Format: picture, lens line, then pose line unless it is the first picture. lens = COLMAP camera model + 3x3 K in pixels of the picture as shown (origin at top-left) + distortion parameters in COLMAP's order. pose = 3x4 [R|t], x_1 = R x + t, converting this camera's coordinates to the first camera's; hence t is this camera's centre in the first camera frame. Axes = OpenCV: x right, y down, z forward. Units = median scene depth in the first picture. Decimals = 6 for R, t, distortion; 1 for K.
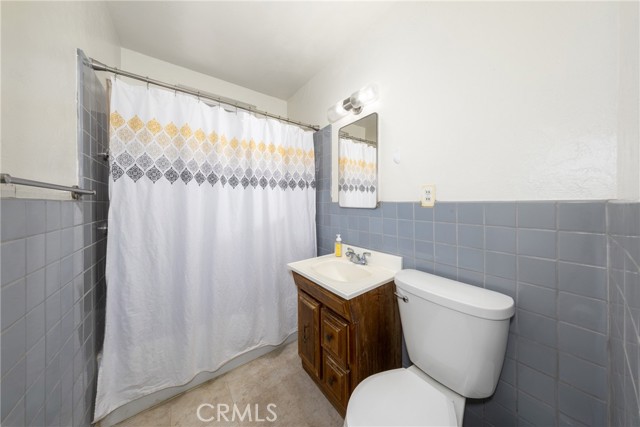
lens RADIAL K [[189.8, 0, 318.7], [0, 189.8, 207.3], [0, 0, 1]] dist [-0.002259, -0.000047]
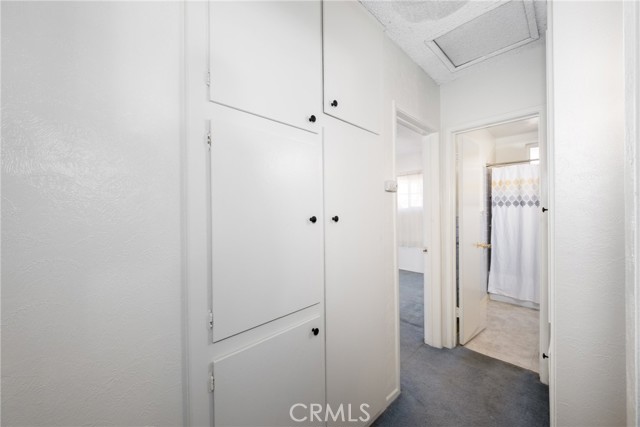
lens RADIAL K [[239.1, 0, 318.9], [0, 239.1, 211.9], [0, 0, 1]] dist [-0.001034, -0.000035]
pose [[0.147864, -0.002760, -0.989004, 1.699427], [0.001447, 0.999996, -0.002574, -0.069482], [0.989007, -0.001051, 0.147867, -1.742976]]
